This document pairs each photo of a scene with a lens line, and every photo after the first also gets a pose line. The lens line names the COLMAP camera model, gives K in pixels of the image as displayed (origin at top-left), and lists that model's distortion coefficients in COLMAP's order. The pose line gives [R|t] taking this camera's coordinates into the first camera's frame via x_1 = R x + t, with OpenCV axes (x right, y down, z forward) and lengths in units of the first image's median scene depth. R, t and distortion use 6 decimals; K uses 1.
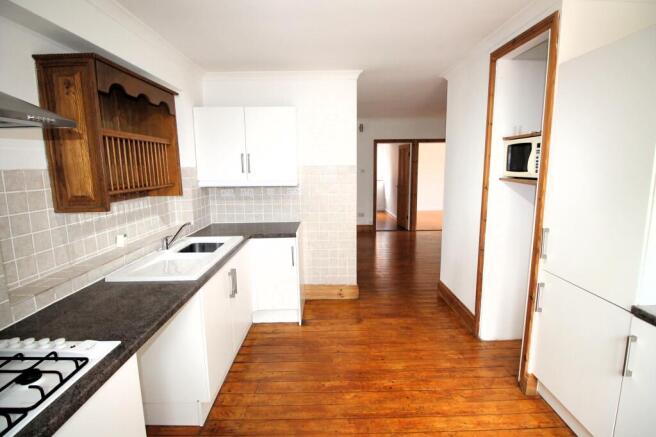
lens RADIAL K [[308.9, 0, 326.1], [0, 308.9, 208.2], [0, 0, 1]] dist [-0.000408, -0.011109]
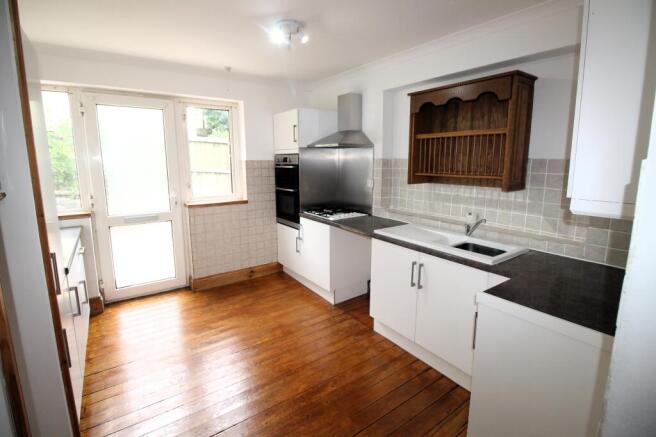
lens RADIAL K [[308.9, 0, 326.1], [0, 308.9, 208.2], [0, 0, 1]] dist [-0.000408, -0.011109]
pose [[-0.820218, 0.100534, -0.563148, 0.511936], [-0.068892, 0.959911, 0.271706, -0.230516], [0.567888, 0.261655, -0.780410, 1.650370]]
